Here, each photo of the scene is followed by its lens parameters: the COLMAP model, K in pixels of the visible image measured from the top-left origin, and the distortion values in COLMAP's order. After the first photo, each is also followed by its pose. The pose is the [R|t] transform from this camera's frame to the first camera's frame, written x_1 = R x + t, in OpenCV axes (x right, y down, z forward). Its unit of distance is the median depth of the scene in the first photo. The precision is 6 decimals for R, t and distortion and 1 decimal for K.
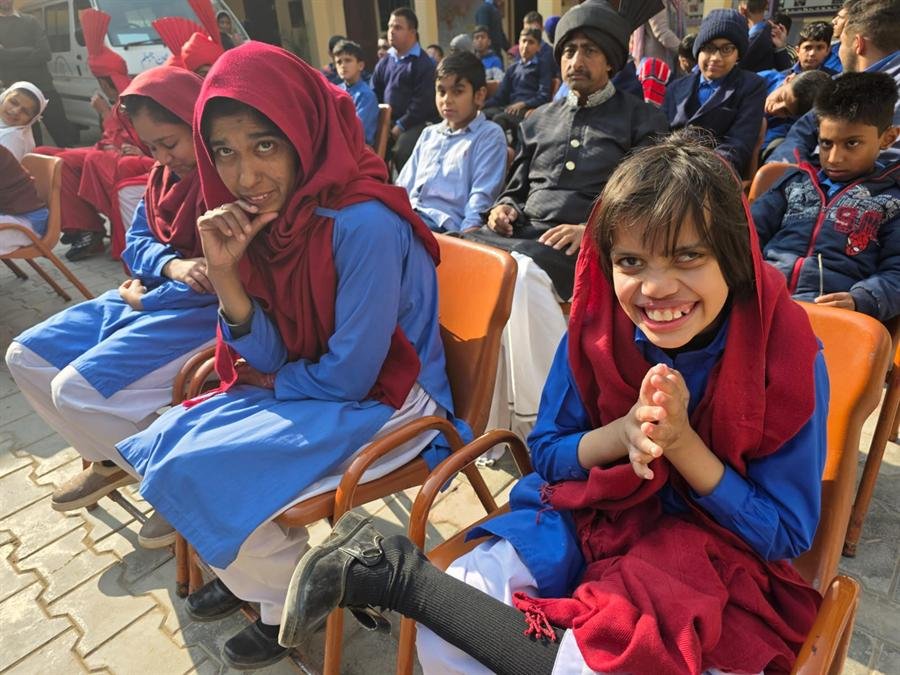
lens RADIAL K [[721.2, 0, 477.9], [0, 721.2, 342.9], [0, 0, 1]] dist [0.001226, -0.000436]
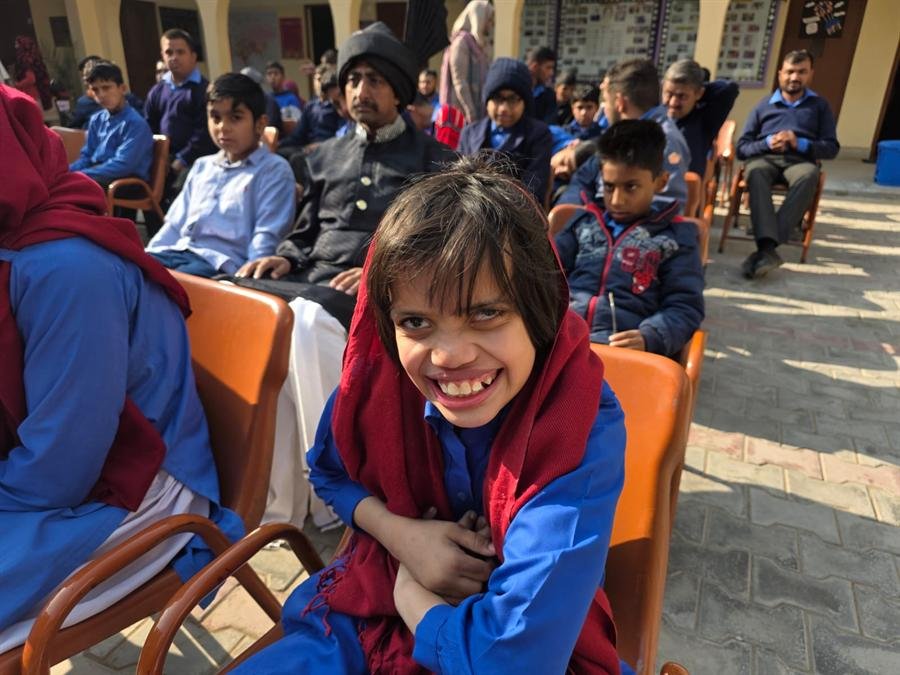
lens RADIAL K [[662.8, 0, 451.1], [0, 662.8, 353.8], [0, 0, 1]] dist [0.111186, -0.002577]
pose [[0.973765, -0.037067, 0.224518, 0.038081], [0.043094, 0.998829, -0.022001, -0.026834], [-0.223440, 0.031099, 0.974222, 0.130165]]
